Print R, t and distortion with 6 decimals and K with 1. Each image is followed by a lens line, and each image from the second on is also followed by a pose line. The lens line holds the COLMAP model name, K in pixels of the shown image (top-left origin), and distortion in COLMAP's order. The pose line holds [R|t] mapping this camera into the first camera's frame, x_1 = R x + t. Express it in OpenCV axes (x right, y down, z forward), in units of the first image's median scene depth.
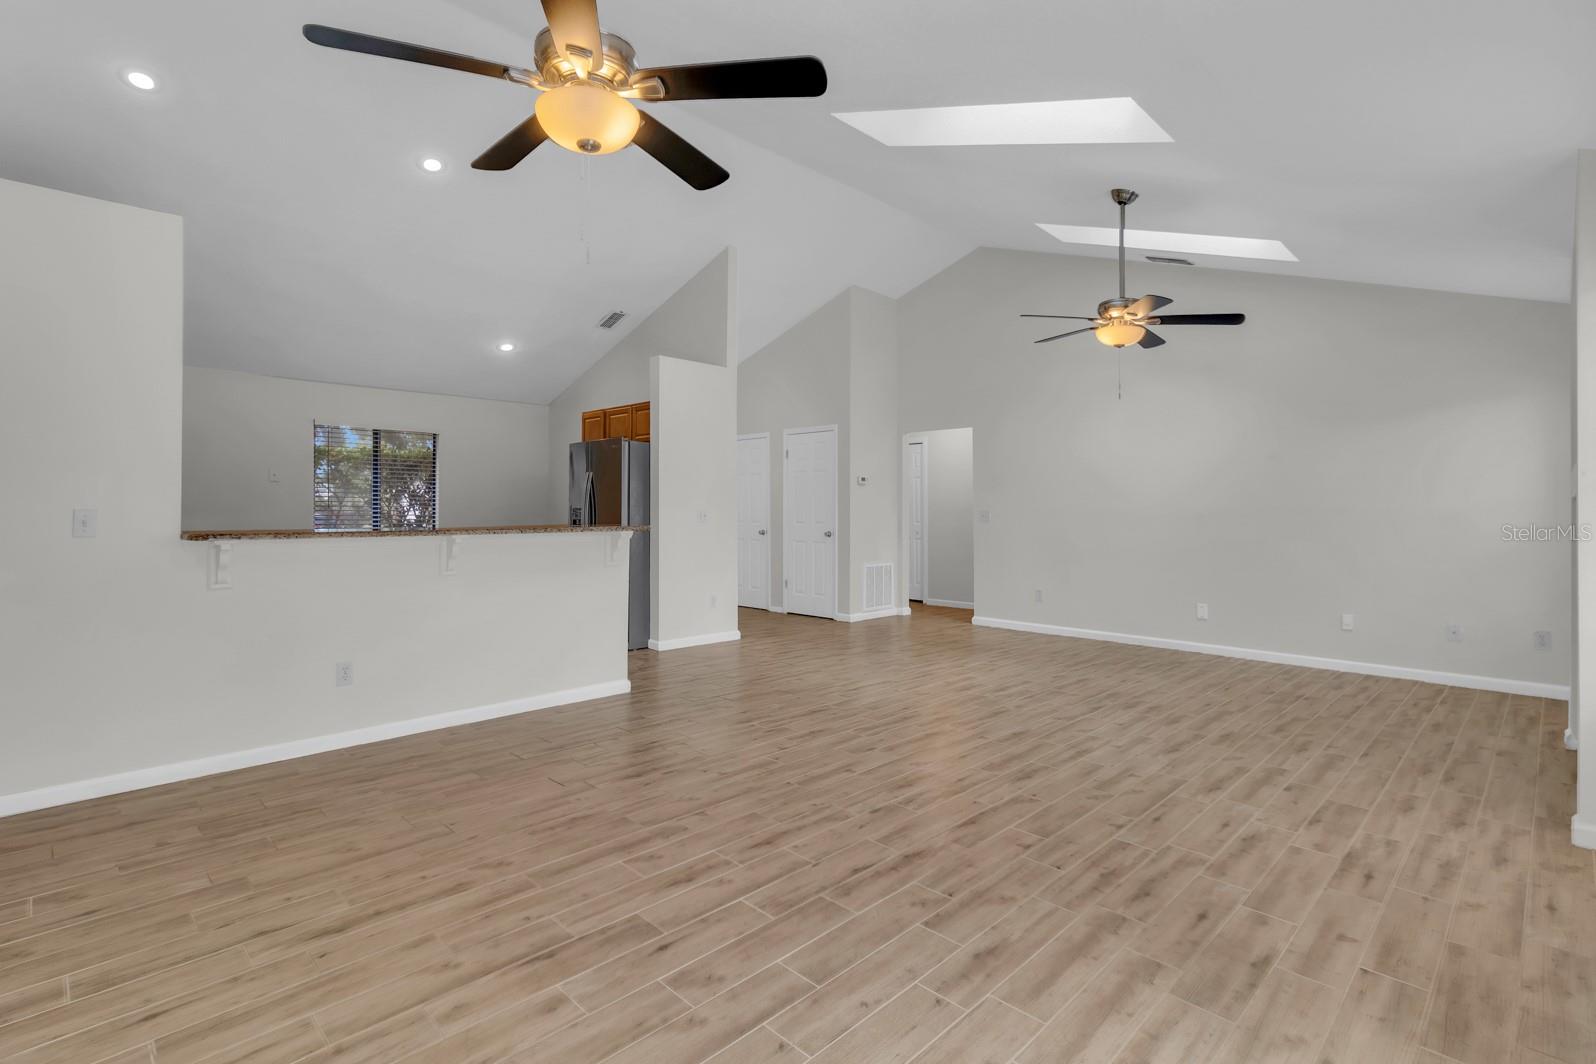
lens RADIAL K [[745.4, 0, 790.0], [0, 745.4, 527.9], [0, 0, 1]] dist [-0.001912, 0.001231]
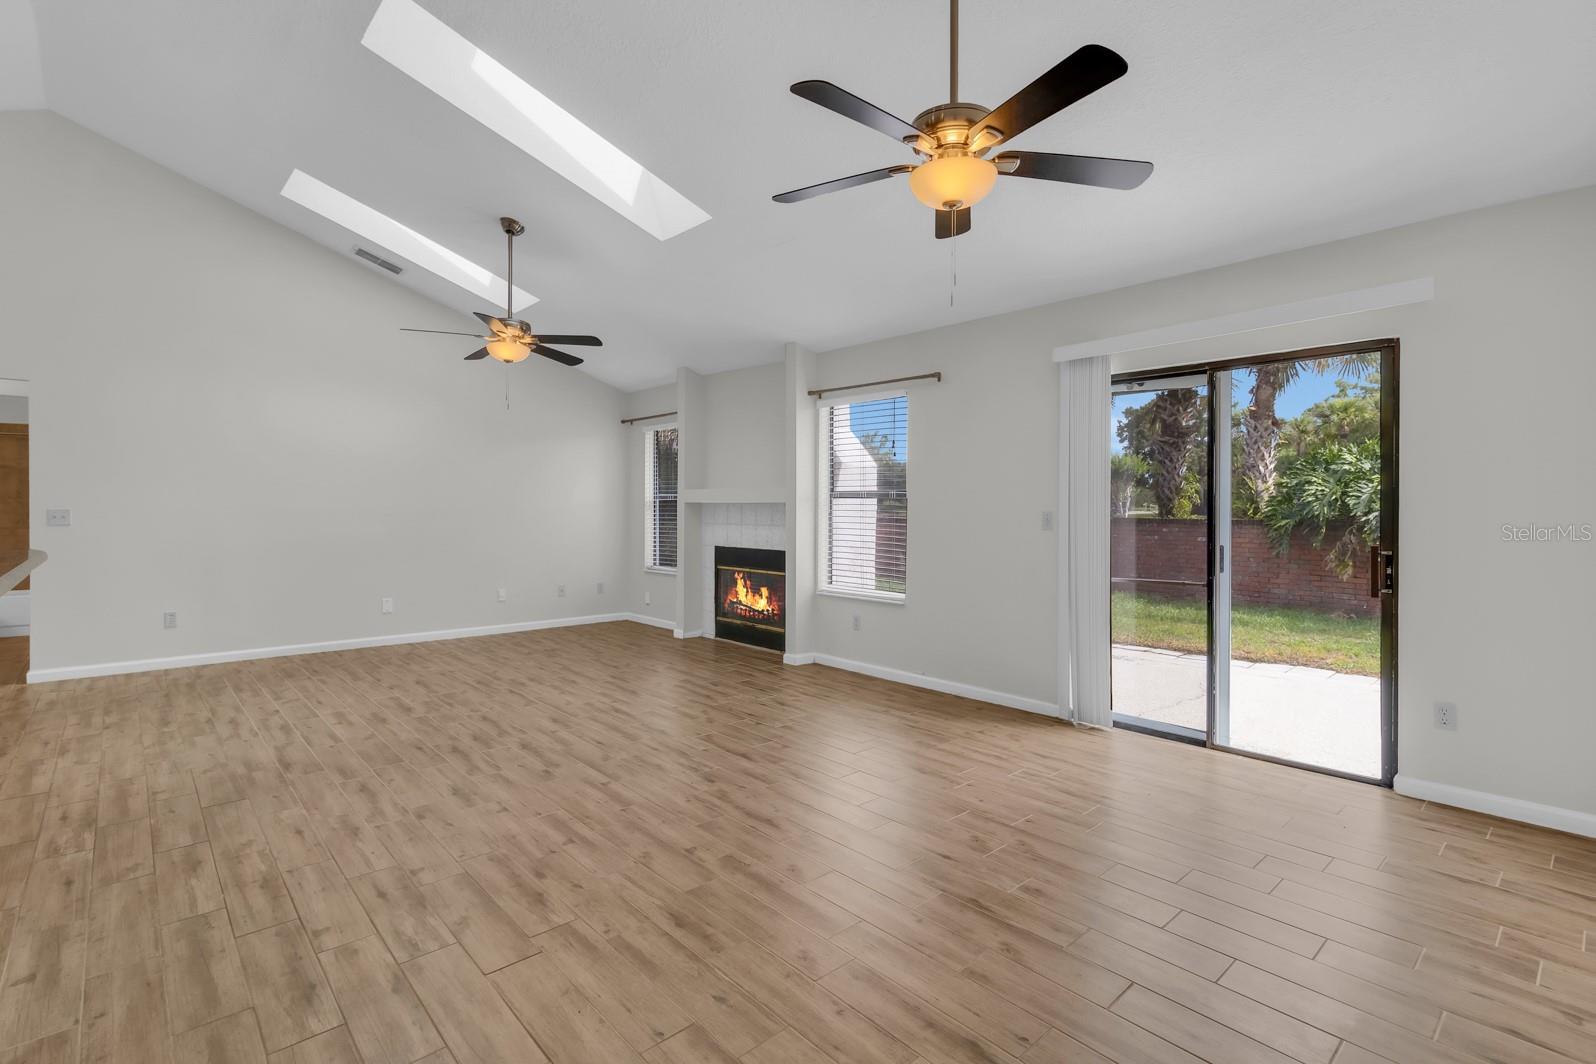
lens RADIAL K [[745.4, 0, 797.4], [0, 745.4, 520.0], [0, 0, 1]] dist [-0.001912, 0.001231]
pose [[0.049684, -0.016757, 0.998624, -0.963683], [0.018316, 0.999706, 0.015864, -0.027301], [-0.998597, 0.017502, 0.049976, 0.781966]]
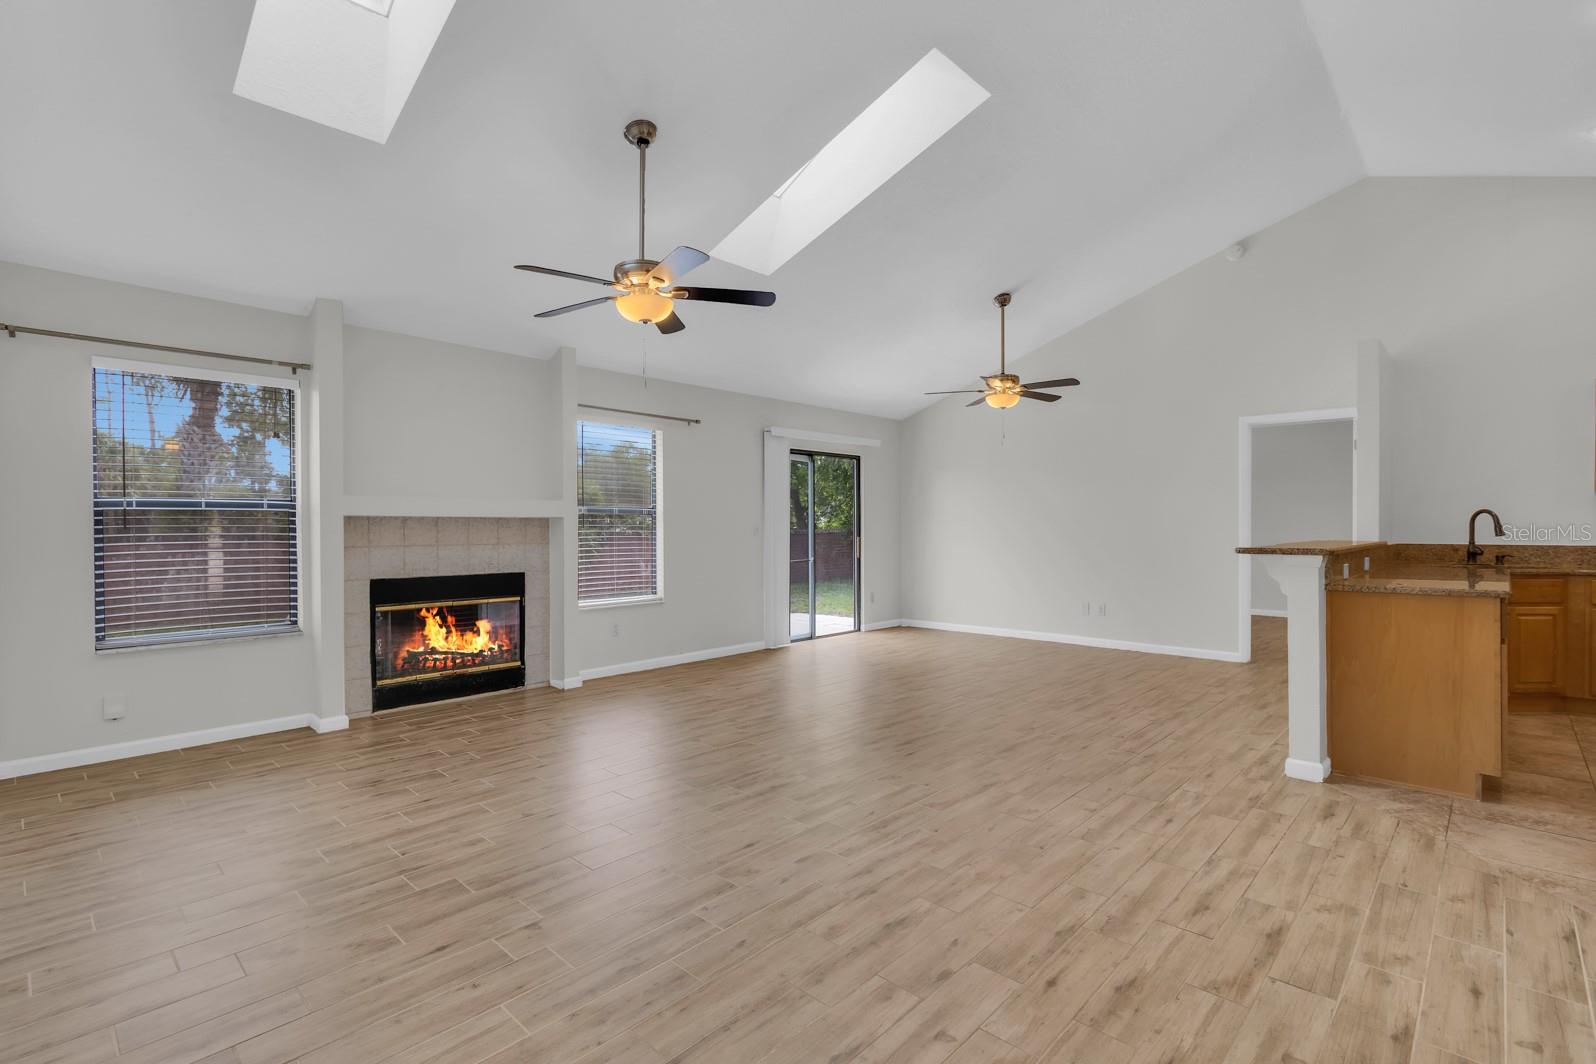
lens RADIAL K [[745.4, 0, 802.2], [0, 745.4, 533.6], [0, 0, 1]] dist [-0.001912, 0.001231]
pose [[-0.999575, 0.003137, -0.028996, 0.443531], [0.002120, 0.999384, 0.035029, -0.065046], [0.029088, 0.034953, -0.998966, 2.725025]]
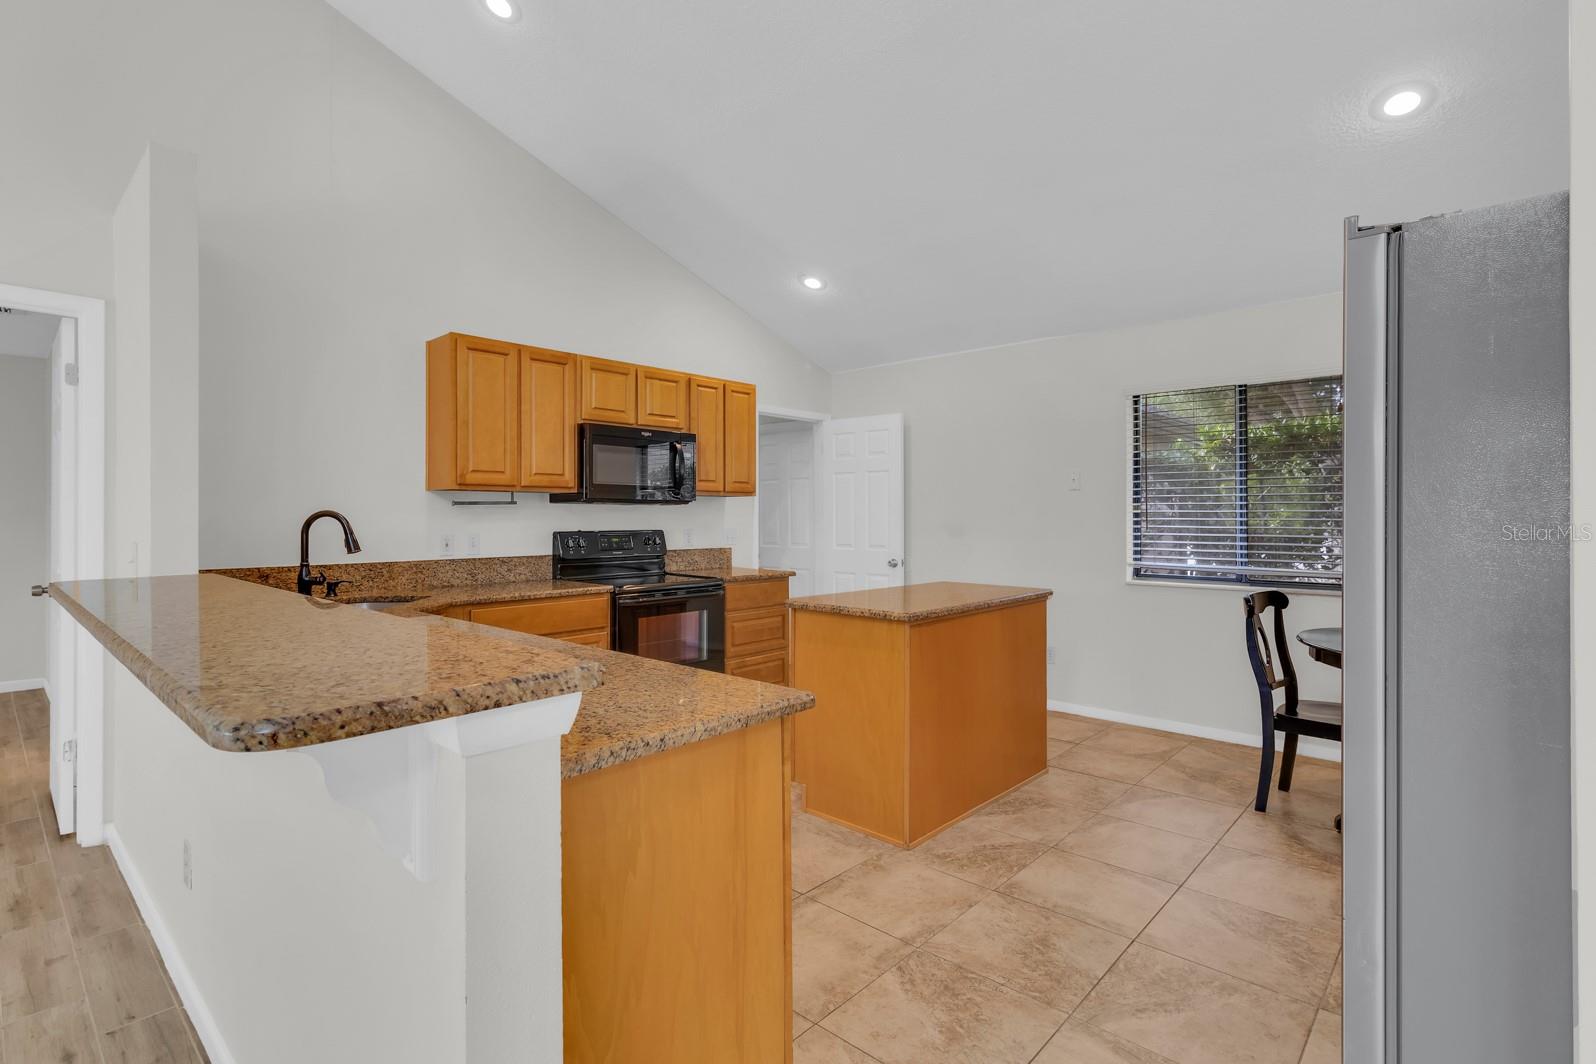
lens RADIAL K [[745.4, 0, 804.1], [0, 745.4, 521.0], [0, 0, 1]] dist [-0.001912, 0.001231]
pose [[0.049865, 0.011159, -0.998694, -0.071750], [-0.024062, 0.999661, 0.009968, -0.068707], [0.998466, 0.023533, 0.050116, 1.697818]]
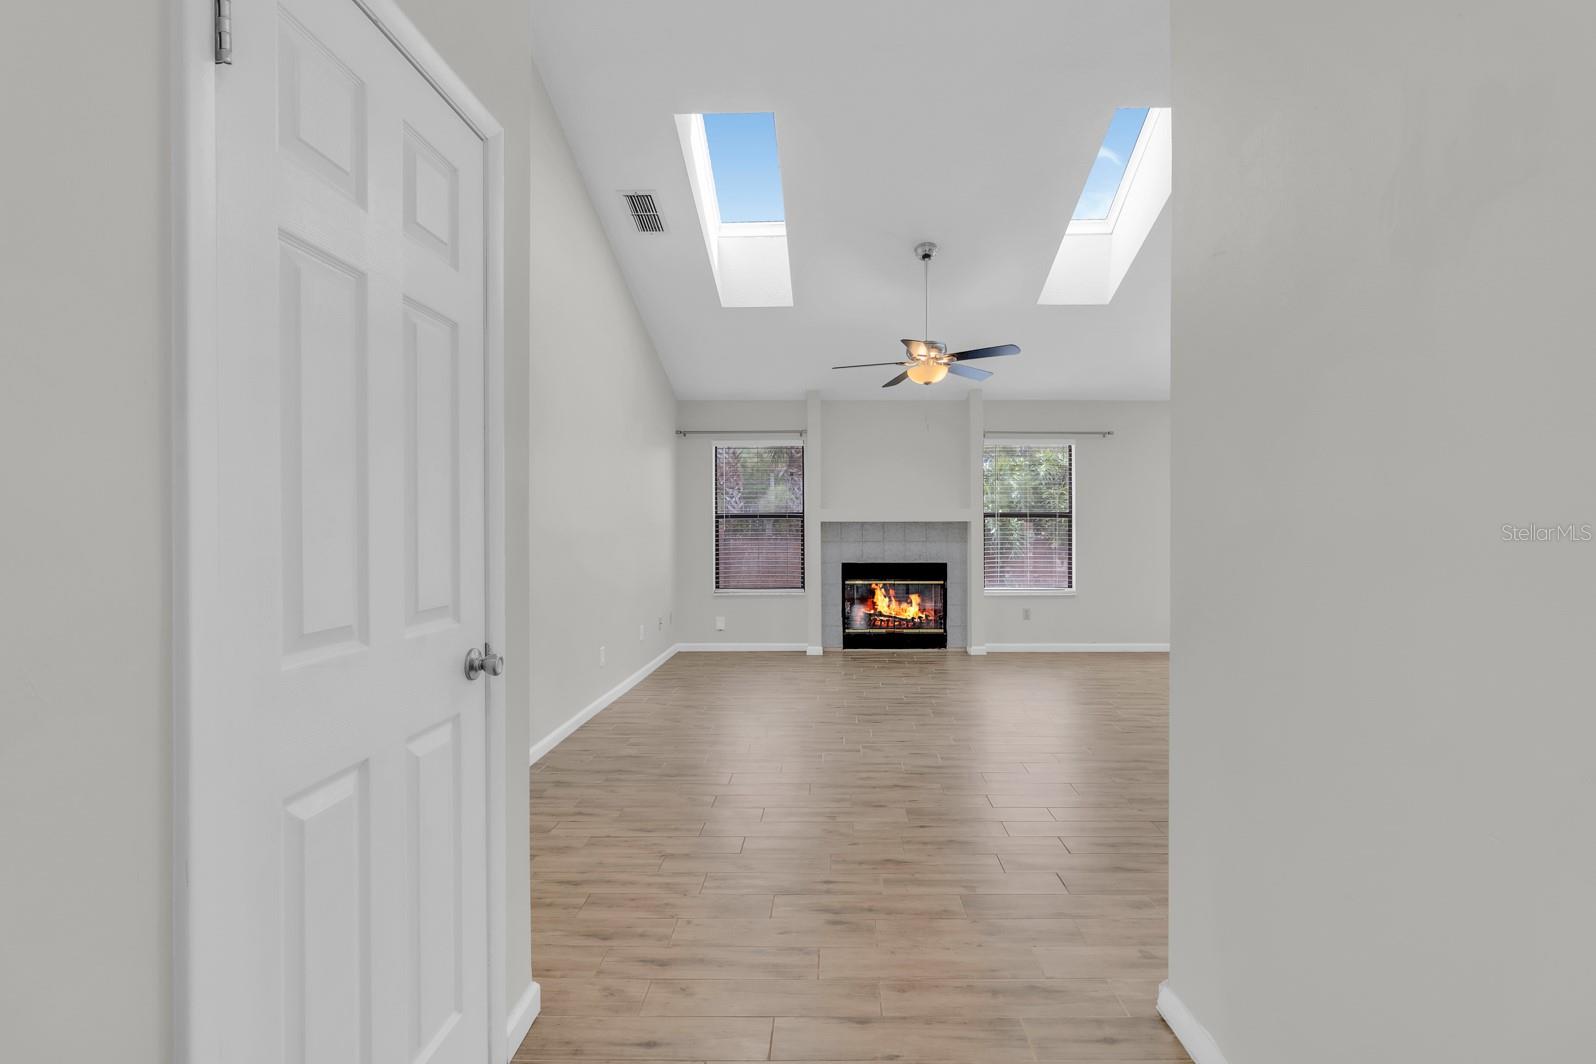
lens RADIAL K [[745.4, 0, 807.5], [0, 745.4, 527.3], [0, 0, 1]] dist [-0.001912, 0.001231]
pose [[-0.682783, 0.004980, 0.730604, -0.383374], [0.019825, 0.999735, 0.011713, -0.061179], [-0.730352, 0.022481, -0.682700, 2.868439]]
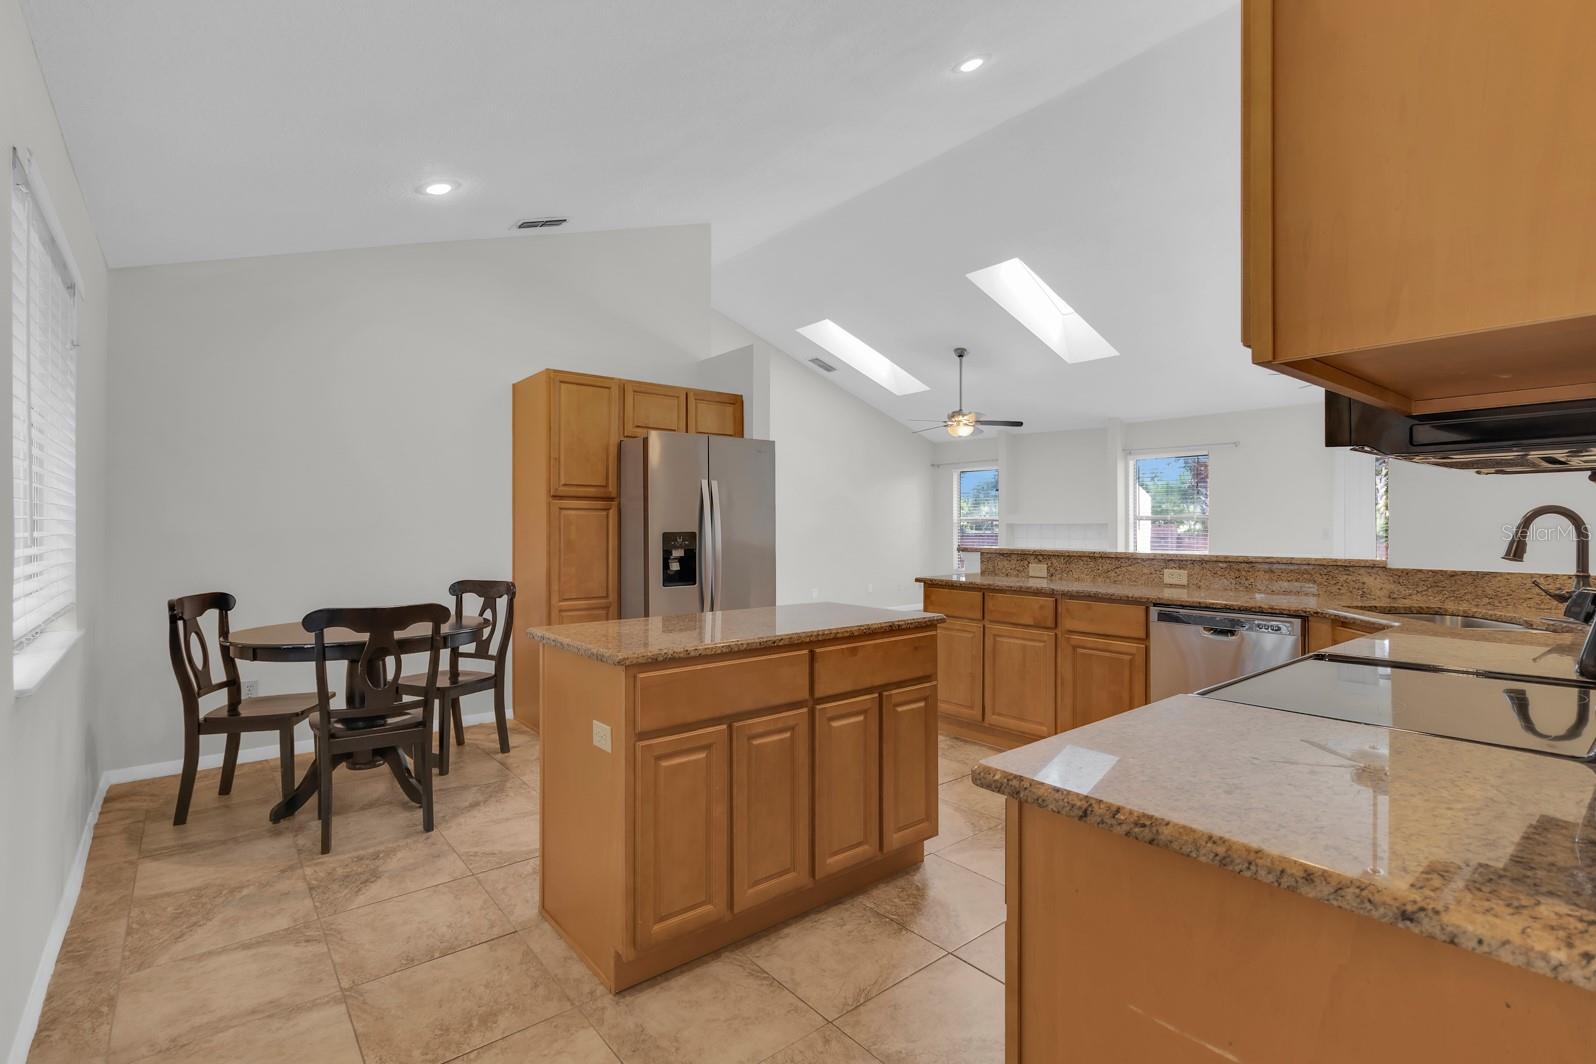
lens RADIAL K [[745.4, 0, 793.4], [0, 745.4, 532.9], [0, 0, 1]] dist [-0.001912, 0.001231]
pose [[0.107846, -0.005089, 0.994155, -2.033009], [0.022461, 0.999744, 0.002681, -0.047687], [-0.993914, 0.022040, 0.107933, 1.812435]]
